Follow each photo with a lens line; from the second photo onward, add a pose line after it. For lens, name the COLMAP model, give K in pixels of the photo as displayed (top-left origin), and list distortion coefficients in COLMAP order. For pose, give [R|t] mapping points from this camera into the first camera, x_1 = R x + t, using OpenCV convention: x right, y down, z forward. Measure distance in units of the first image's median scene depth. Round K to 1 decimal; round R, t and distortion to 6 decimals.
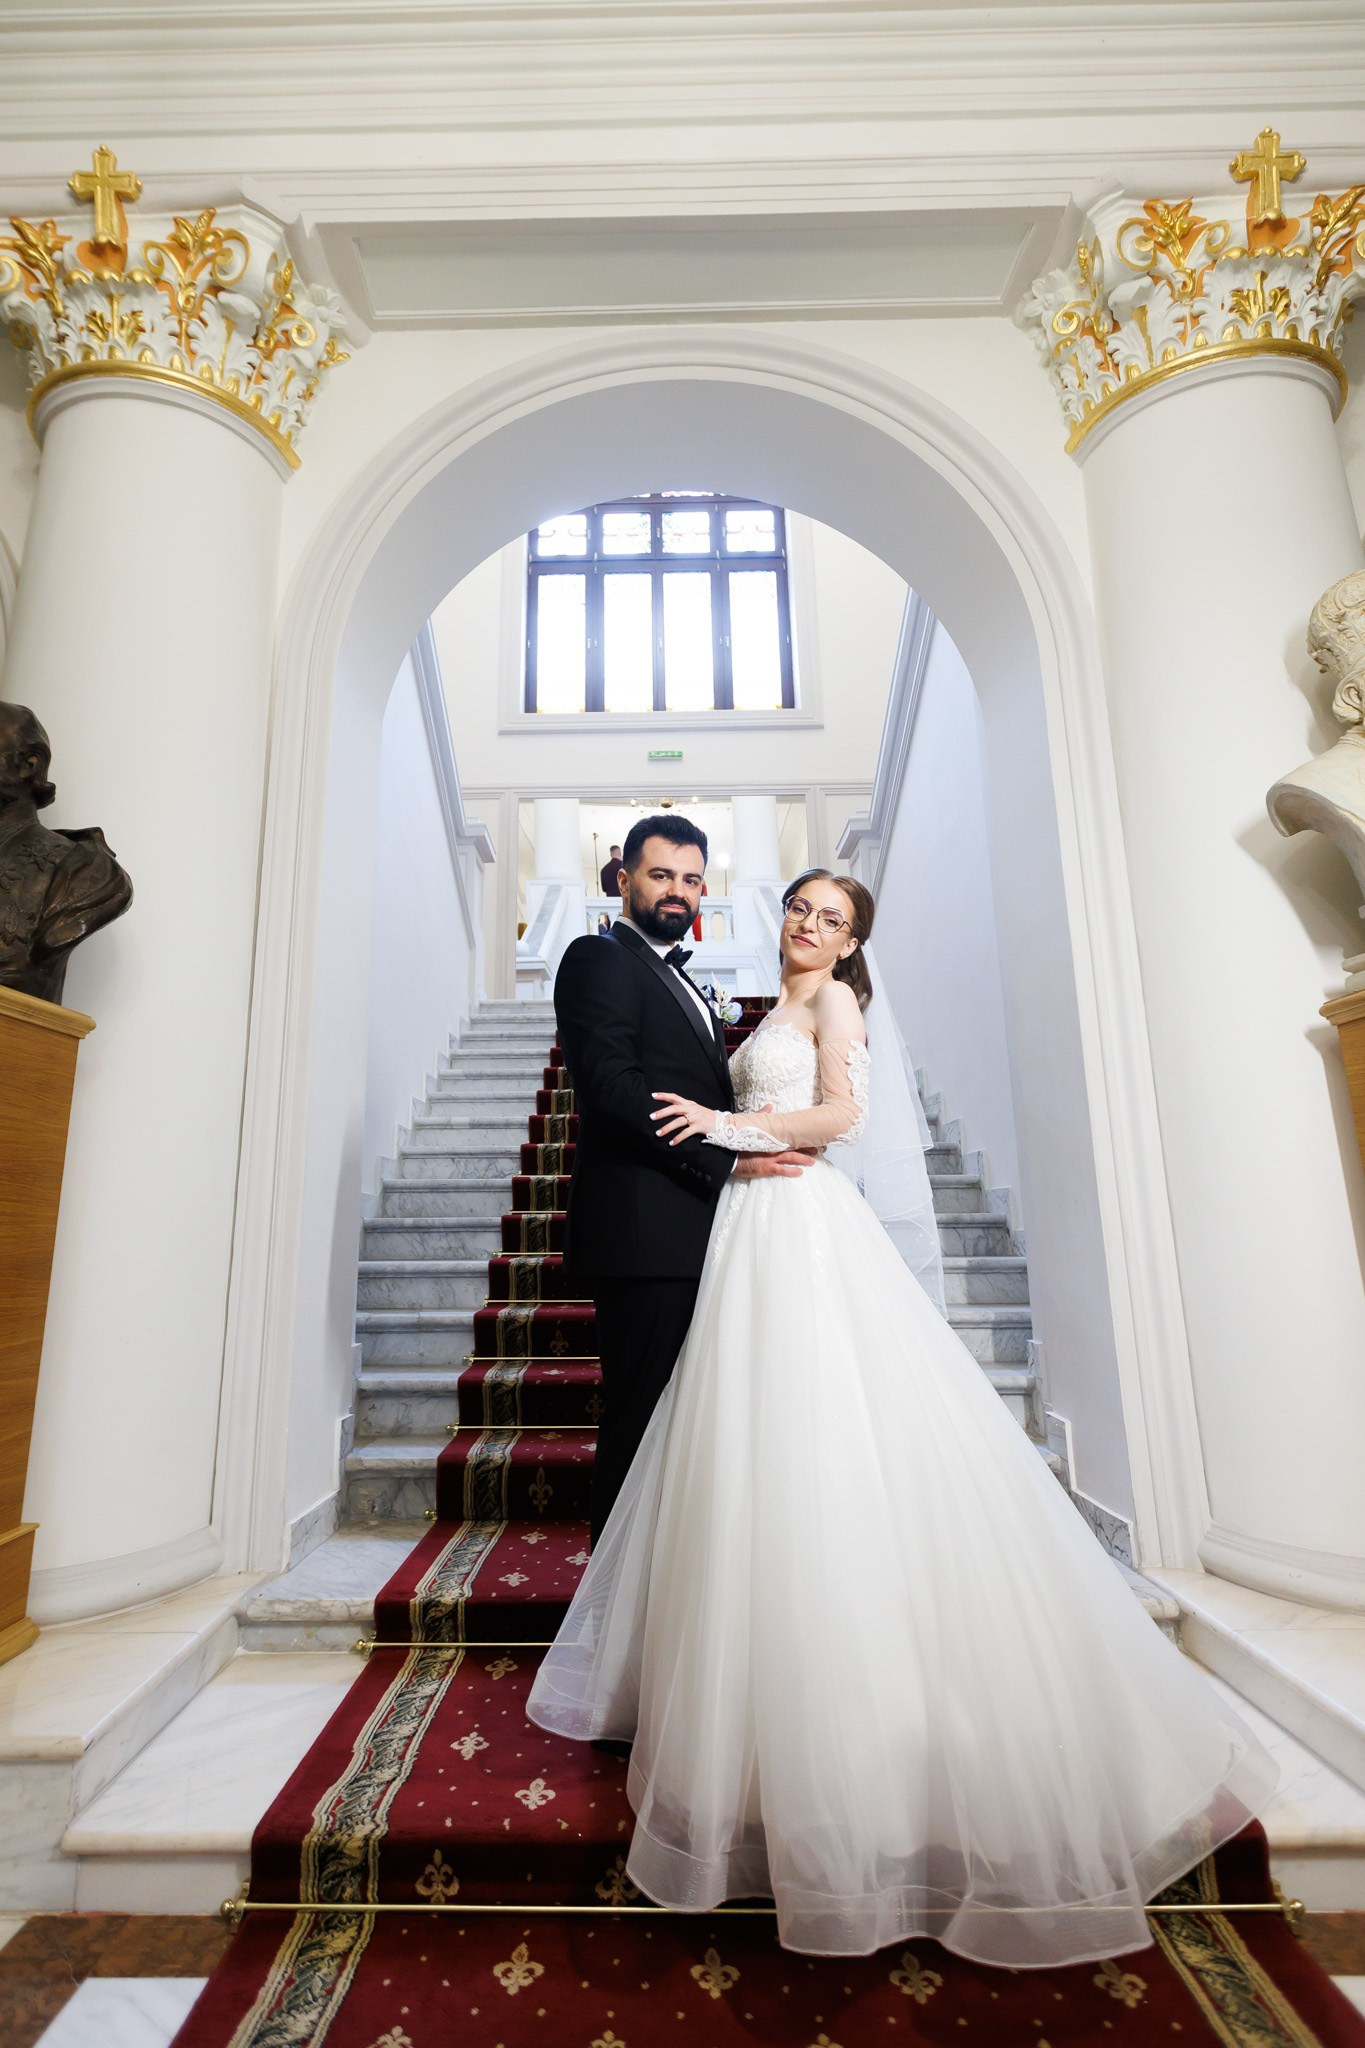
lens RADIAL K [[956.8, 0, 647.7], [0, 956.8, 942.3], [0, 0, 1]] dist [0.010992, -0.003315]
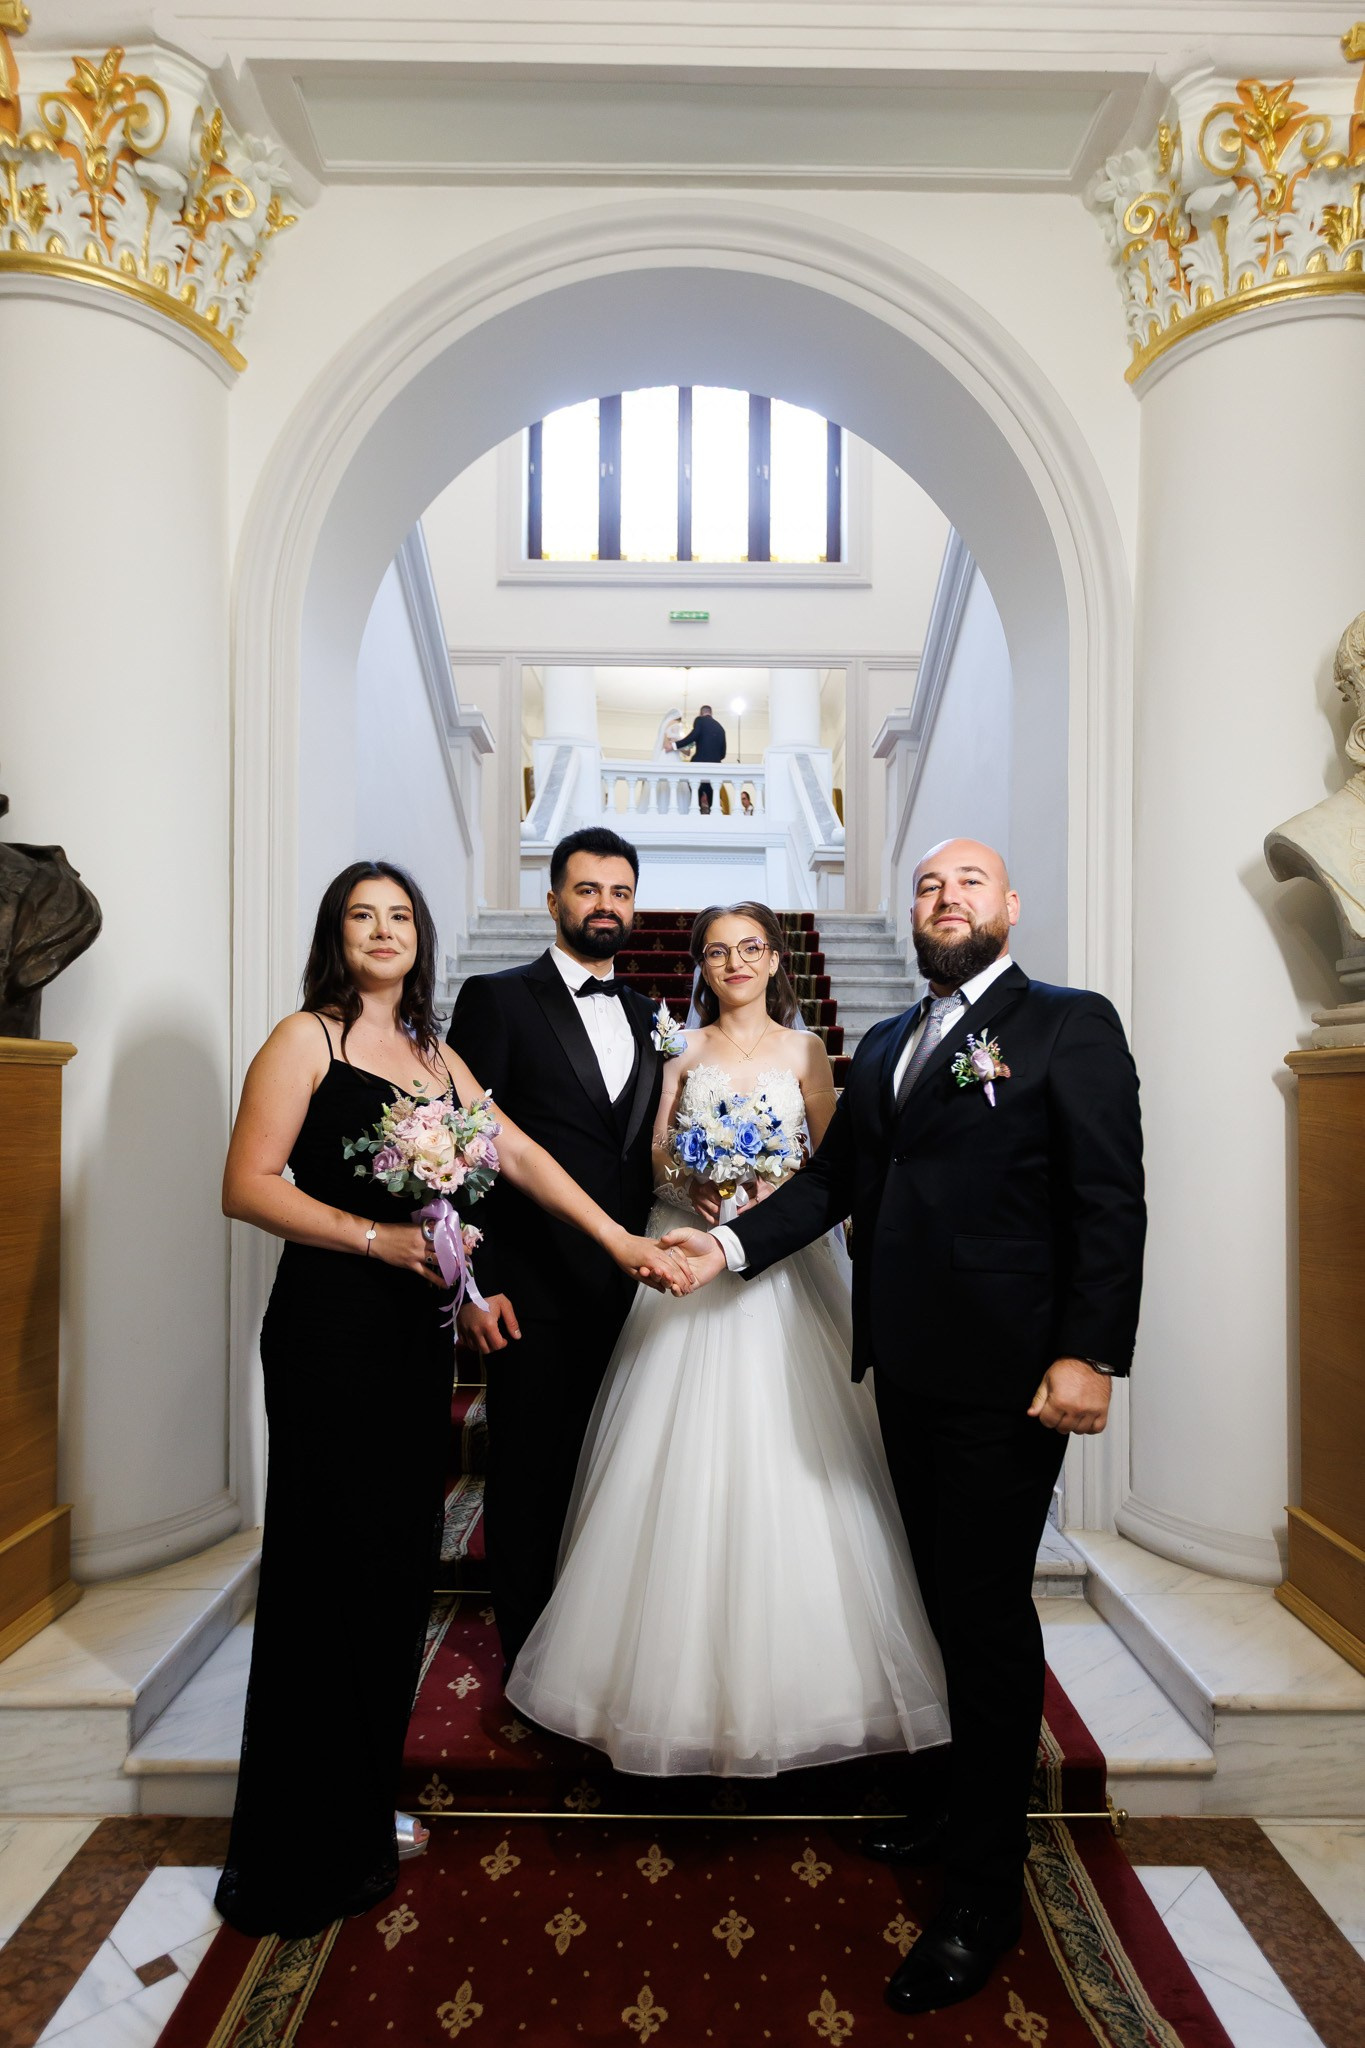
lens RADIAL K [[1049.8, 0, 693.4], [0, 1049.8, 1019.5], [0, 0, 1]] dist [0.004028, -0.002297]
pose [[0.999617, 0.017174, 0.021708, 0.031009], [-0.021283, 0.978308, 0.206059, -0.133496], [-0.017698, -0.206442, 0.978299, -0.054768]]
